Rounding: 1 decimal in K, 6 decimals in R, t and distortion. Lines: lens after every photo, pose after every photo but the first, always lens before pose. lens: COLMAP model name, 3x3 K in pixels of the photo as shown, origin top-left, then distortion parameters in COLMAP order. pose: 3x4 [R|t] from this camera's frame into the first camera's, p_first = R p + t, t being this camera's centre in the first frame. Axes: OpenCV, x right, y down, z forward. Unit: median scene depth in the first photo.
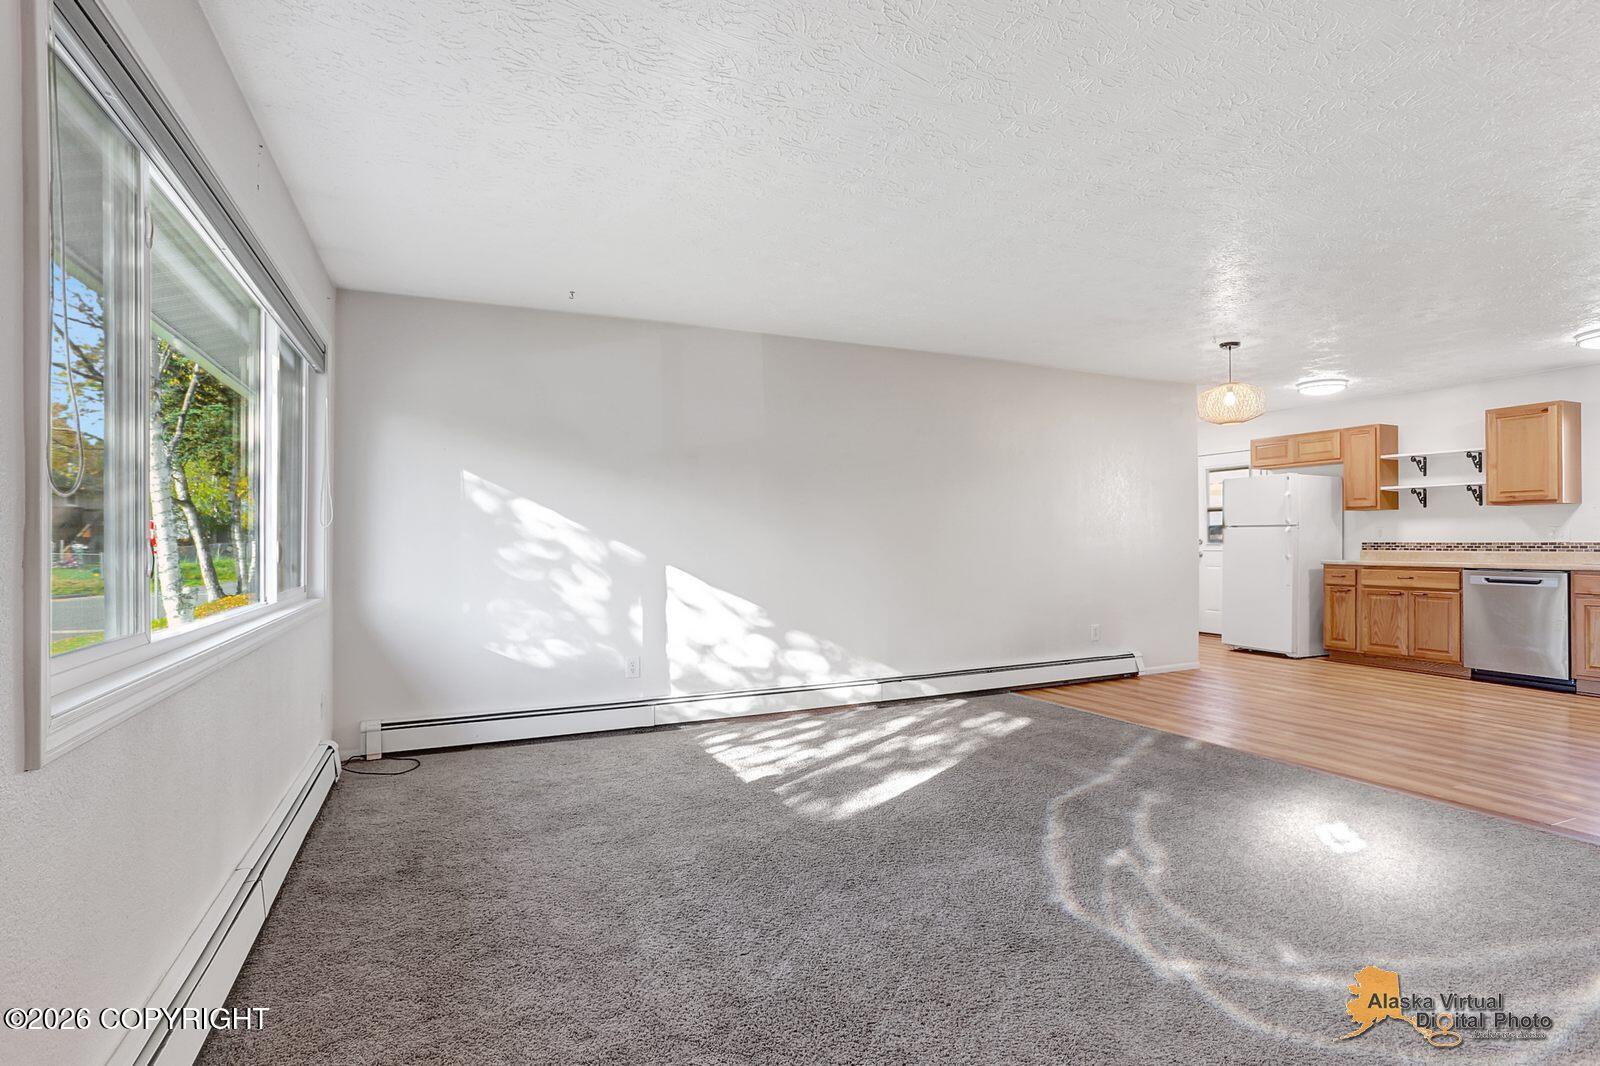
lens RADIAL K [[772.8, 0, 782.8], [0, 772.8, 537.2], [0, 0, 1]] dist [-0.063044, 0.030335]
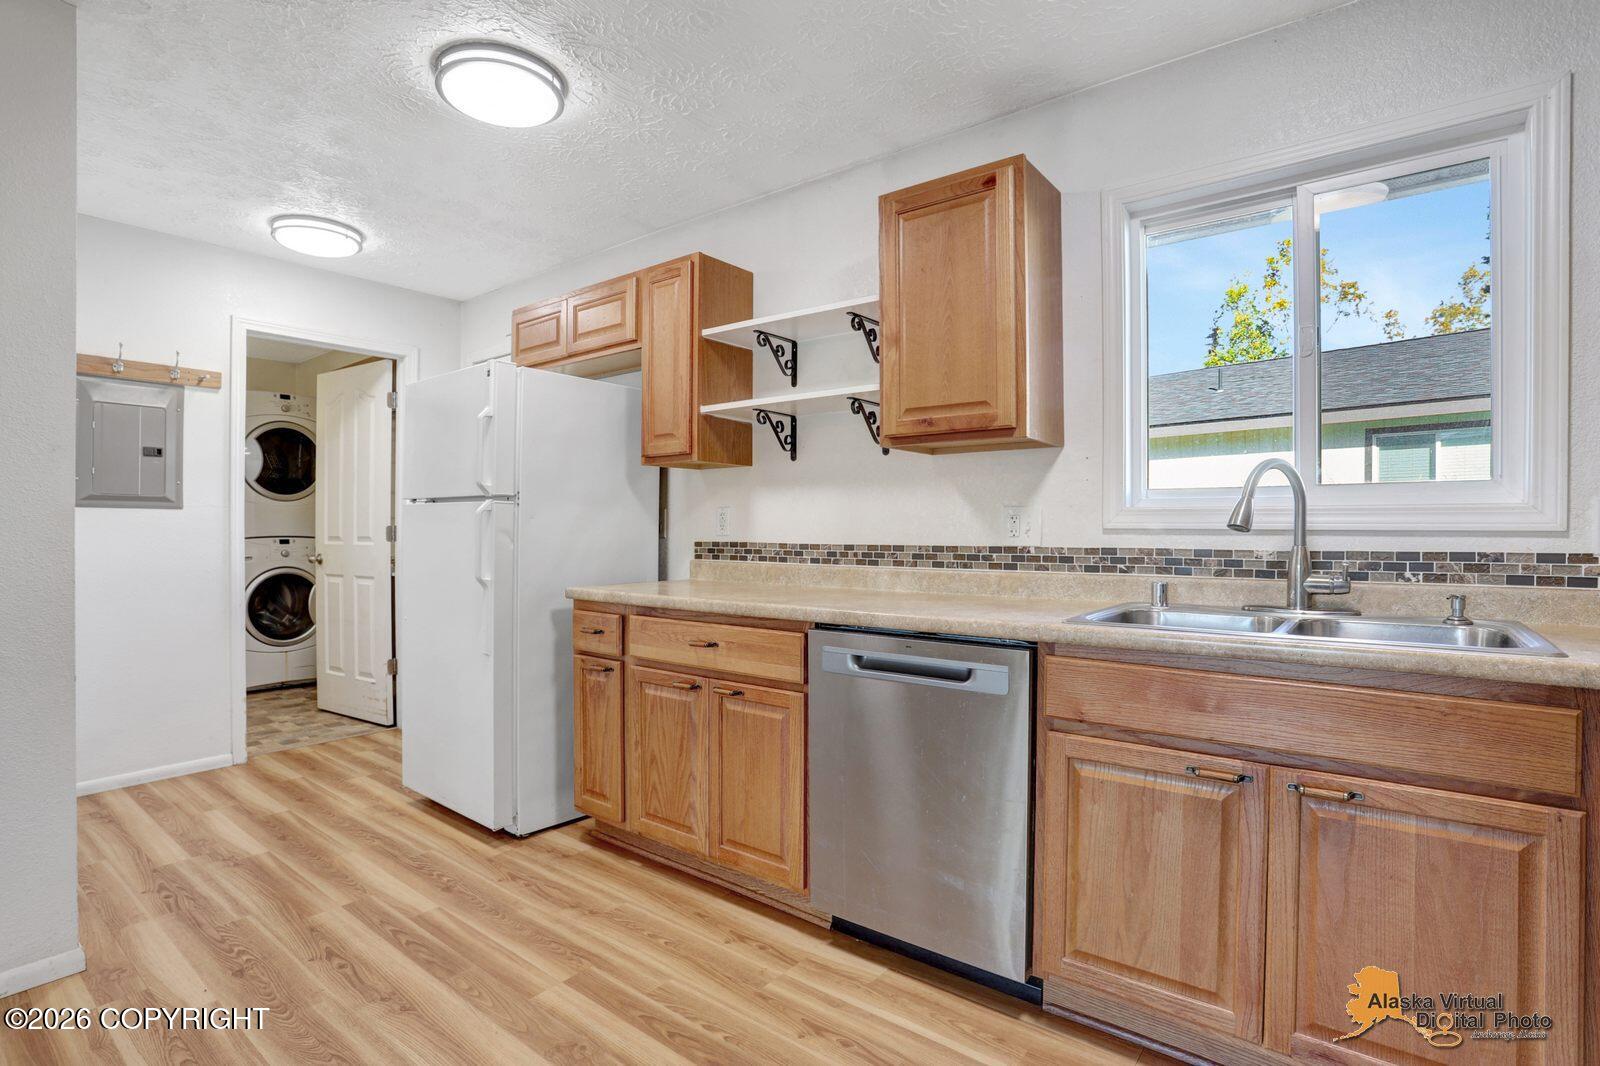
lens RADIAL K [[785.5, 0, 800.0], [0, 785.5, 533.0], [0, 0, 1]] dist [-0.080336, 0.033441]
pose [[0.877158, 0.005745, 0.480168, 0.660955], [-0.009188, 0.999946, 0.004821, -0.000987], [-0.480115, -0.008640, 0.877163, 0.622552]]
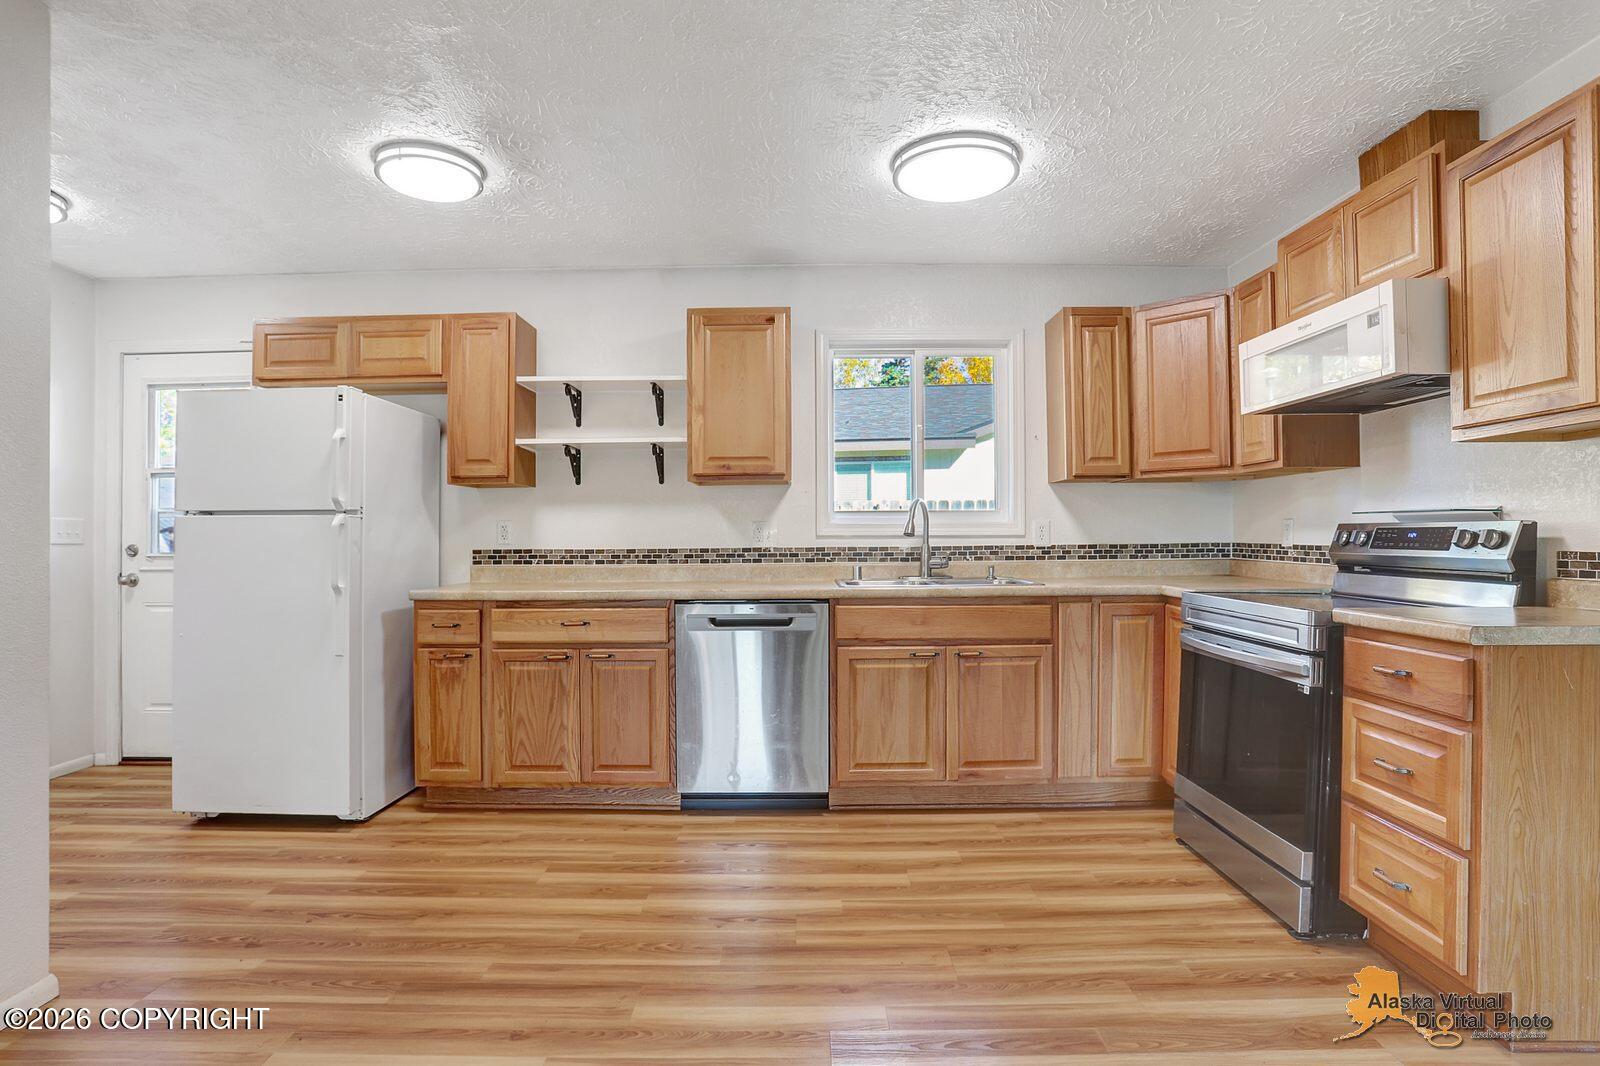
lens RADIAL K [[805.2, 0, 806.1], [0, 805.2, 539.8], [0, 0, 1]] dist [-0.090824, 0.038930]
pose [[0.393863, -0.001601, 0.919168, 0.400020], [0.001108, 0.999999, 0.001267, -0.000259], [-0.919168, 0.000519, 0.393865, 0.634629]]
